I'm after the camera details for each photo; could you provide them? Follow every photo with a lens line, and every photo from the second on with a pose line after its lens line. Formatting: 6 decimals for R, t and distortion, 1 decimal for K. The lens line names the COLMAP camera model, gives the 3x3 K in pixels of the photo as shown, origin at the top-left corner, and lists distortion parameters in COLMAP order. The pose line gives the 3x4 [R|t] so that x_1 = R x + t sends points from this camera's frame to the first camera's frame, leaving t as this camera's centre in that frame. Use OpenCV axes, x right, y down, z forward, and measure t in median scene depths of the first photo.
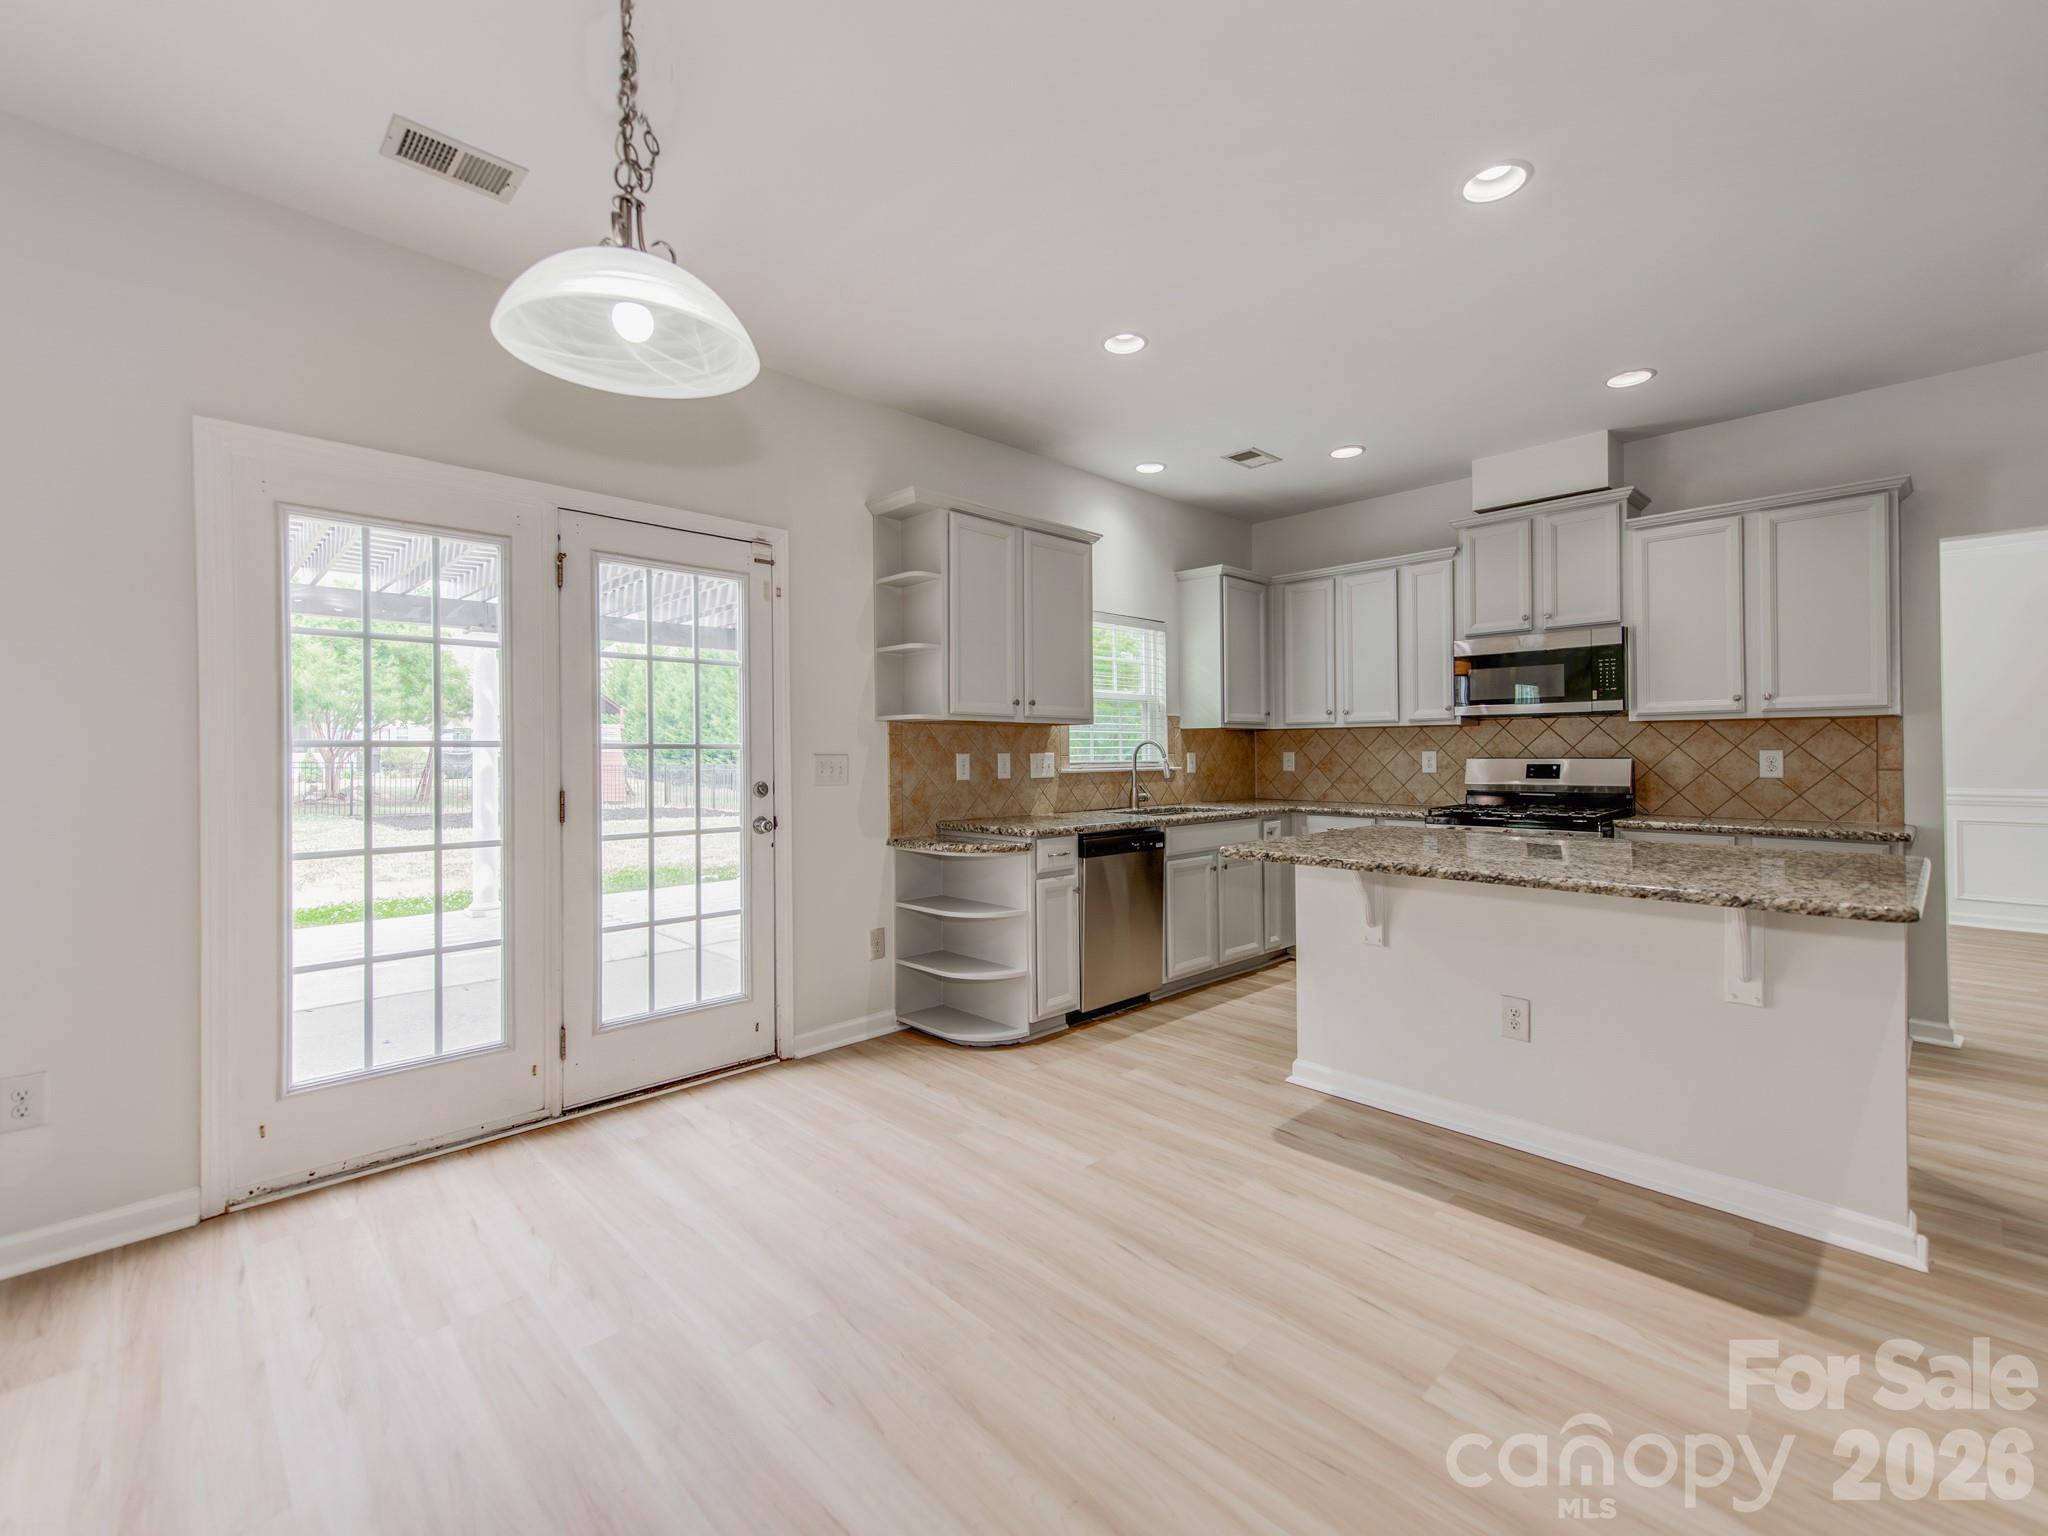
lens RADIAL K [[875.8, 0, 1019.5], [0, 875.8, 750.0], [0, 0, 1]] dist [0.016230, 0.000062]
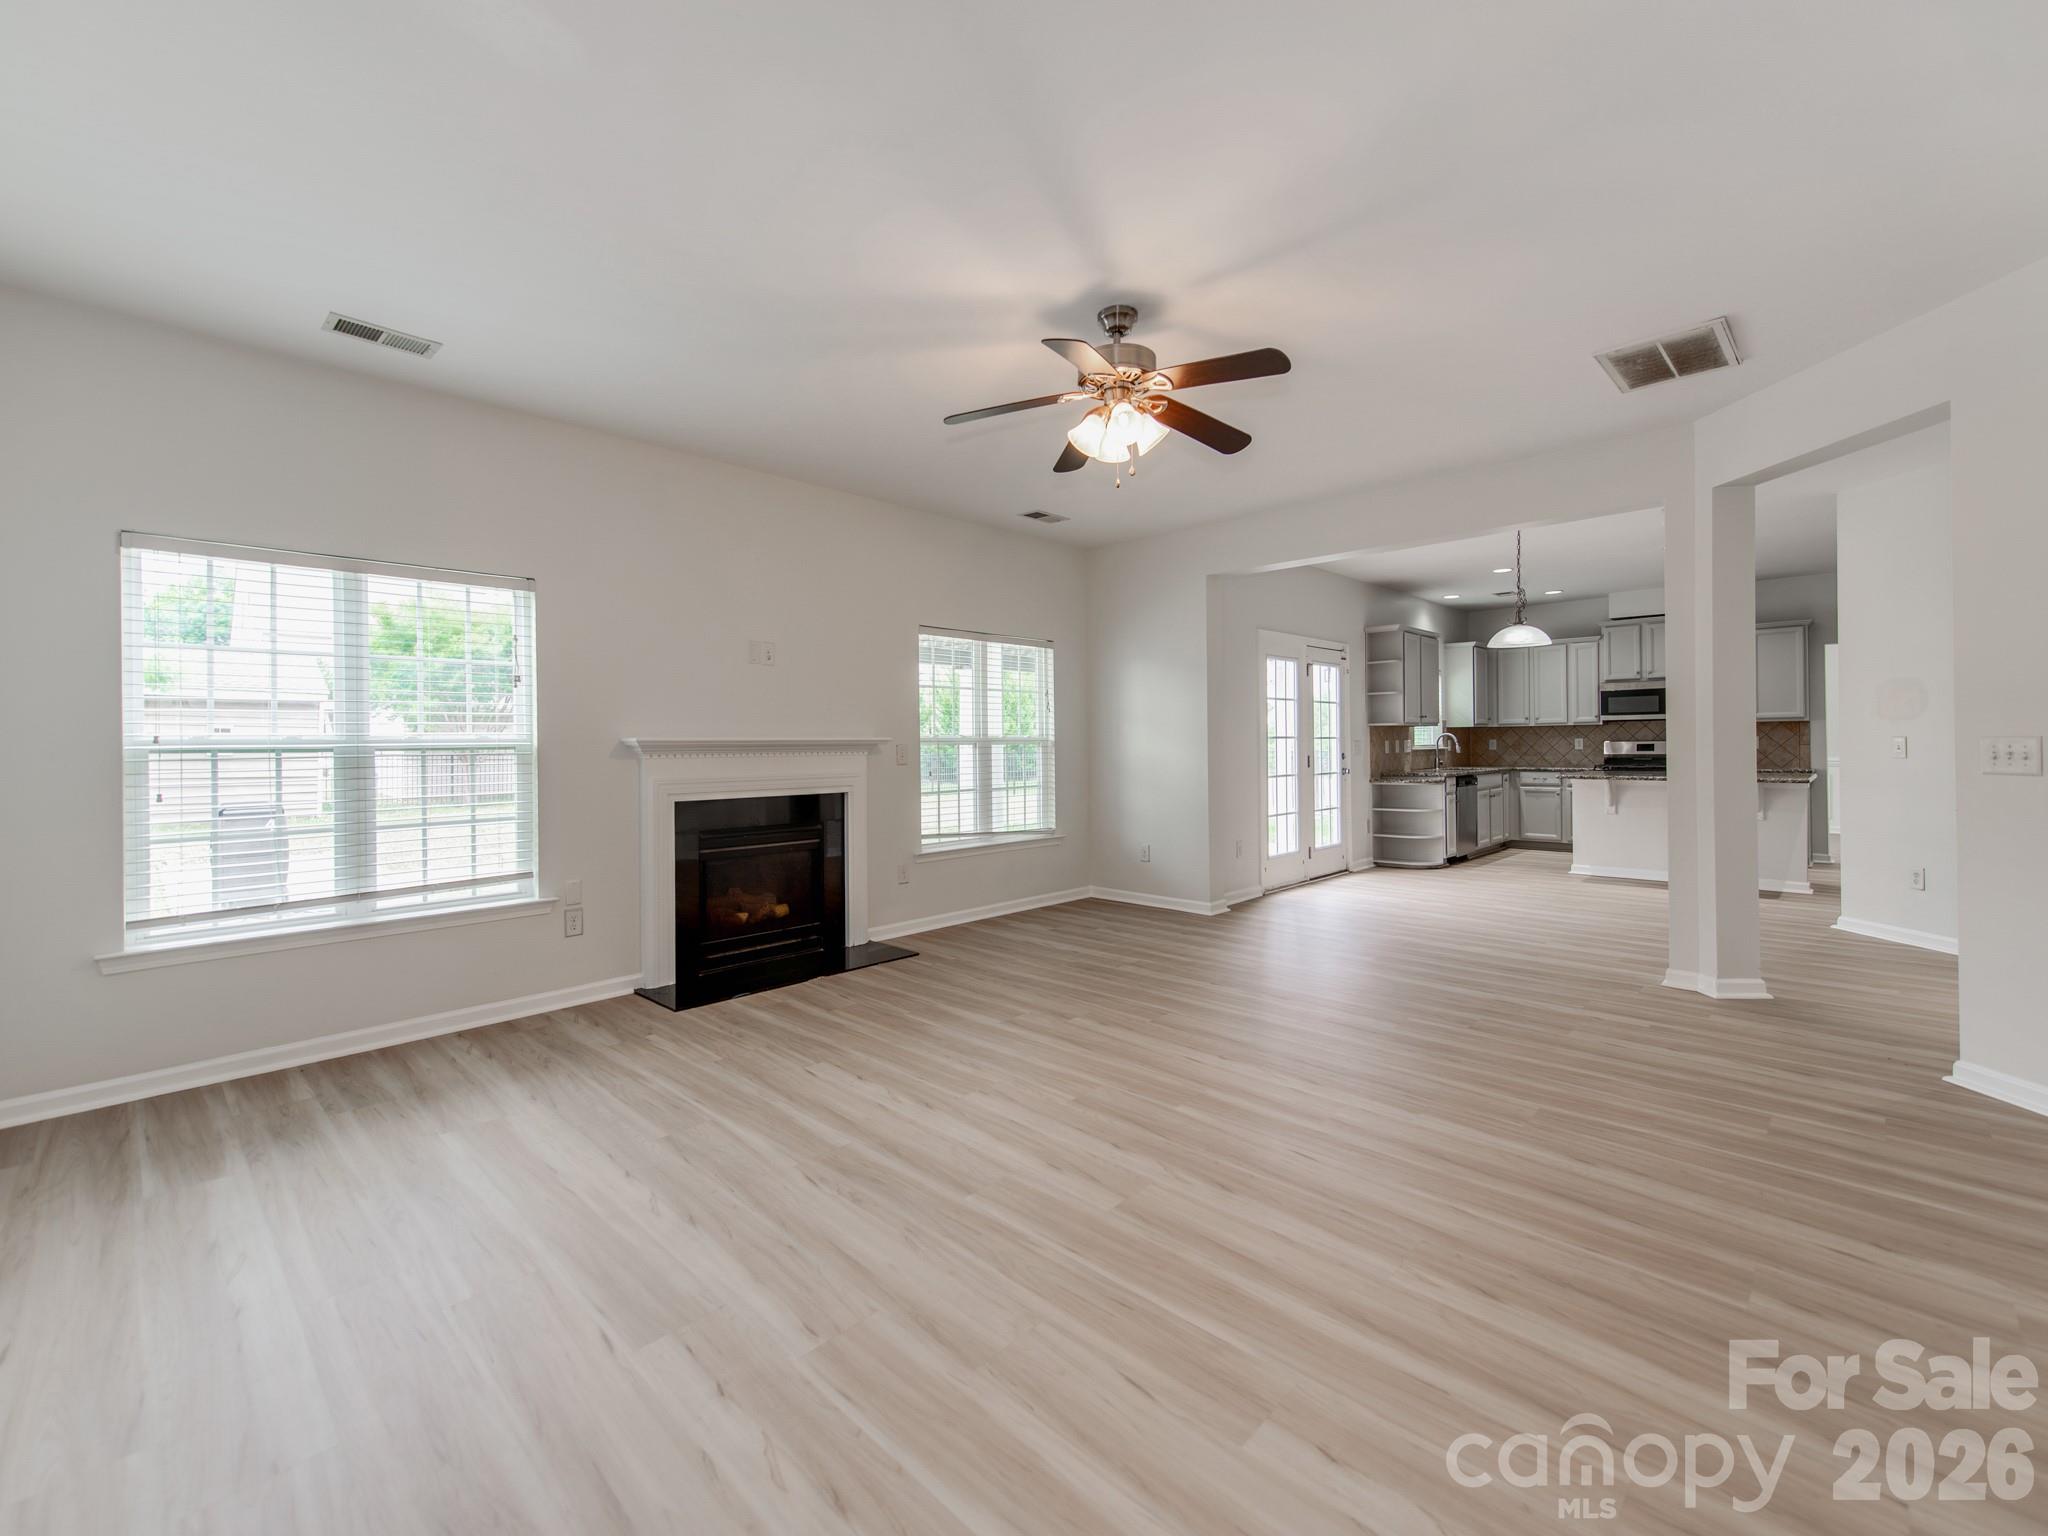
lens RADIAL K [[875.8, 0, 1034.7], [0, 875.8, 753.5], [0, 0, 1]] dist [0.016230, 0.000062]
pose [[0.998450, -0.006914, 0.055232, -0.949546], [0.006153, 0.999884, 0.013930, 0.000661], [-0.055322, -0.013568, 0.998376, -0.985311]]
